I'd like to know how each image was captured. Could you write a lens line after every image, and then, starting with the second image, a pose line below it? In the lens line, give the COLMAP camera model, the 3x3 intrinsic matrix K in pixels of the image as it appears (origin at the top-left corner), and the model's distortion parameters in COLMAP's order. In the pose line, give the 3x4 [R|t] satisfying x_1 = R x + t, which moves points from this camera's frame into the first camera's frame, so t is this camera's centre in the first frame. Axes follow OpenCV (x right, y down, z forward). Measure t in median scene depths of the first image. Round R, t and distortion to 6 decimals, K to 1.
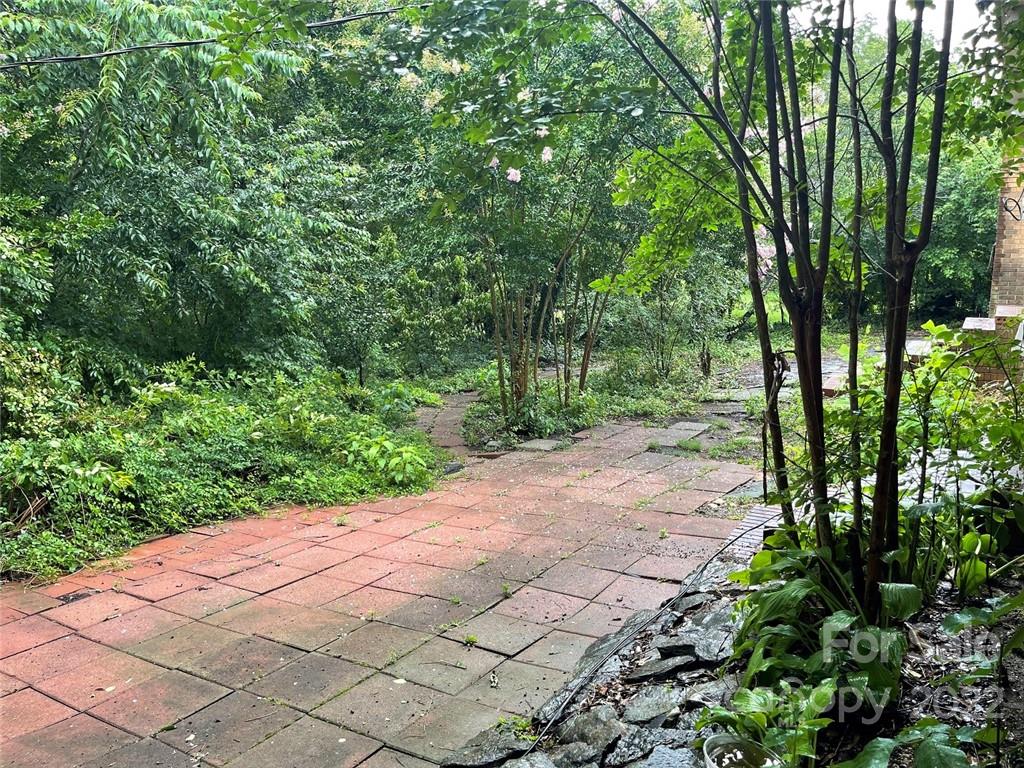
lens RADIAL K [[780.5, 0, 512.0], [0, 780.5, 384.0], [0, 0, 1]] dist [0.123397, -0.153074]
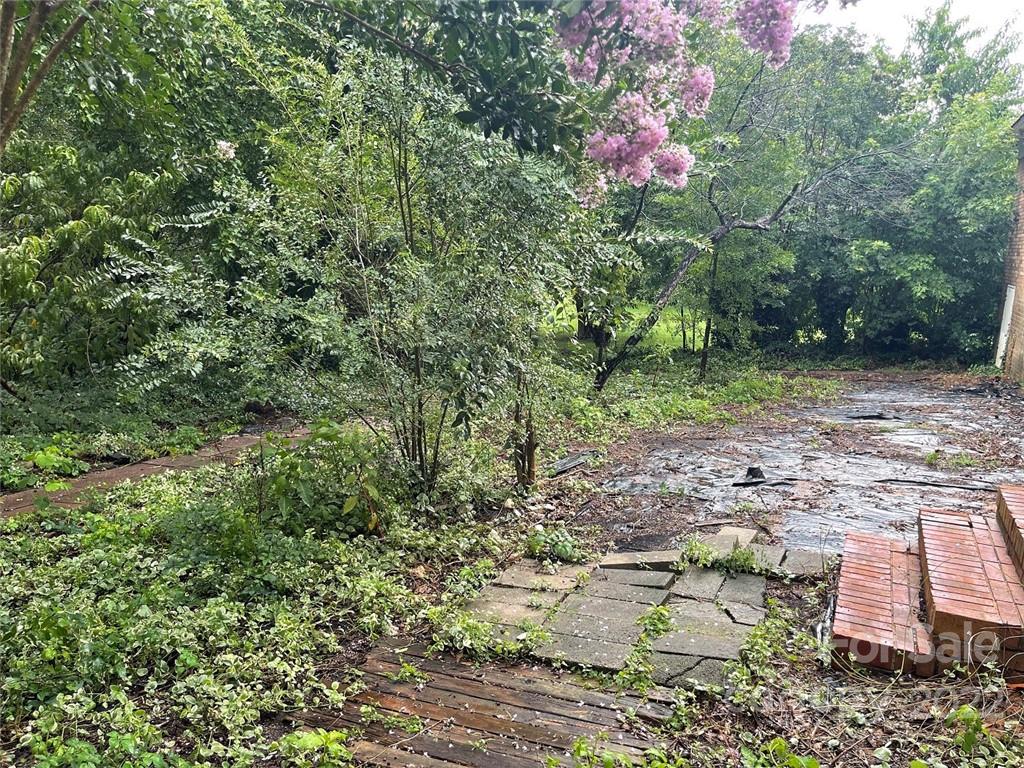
lens RADIAL K [[780.5, 0, 512.0], [0, 780.5, 384.0], [0, 0, 1]] dist [0.123397, -0.153074]
pose [[0.990537, 0.044256, 0.129918, 0.115149], [-0.043167, 0.999005, -0.011184, -0.036269], [-0.130283, 0.005470, 0.991462, 0.369501]]
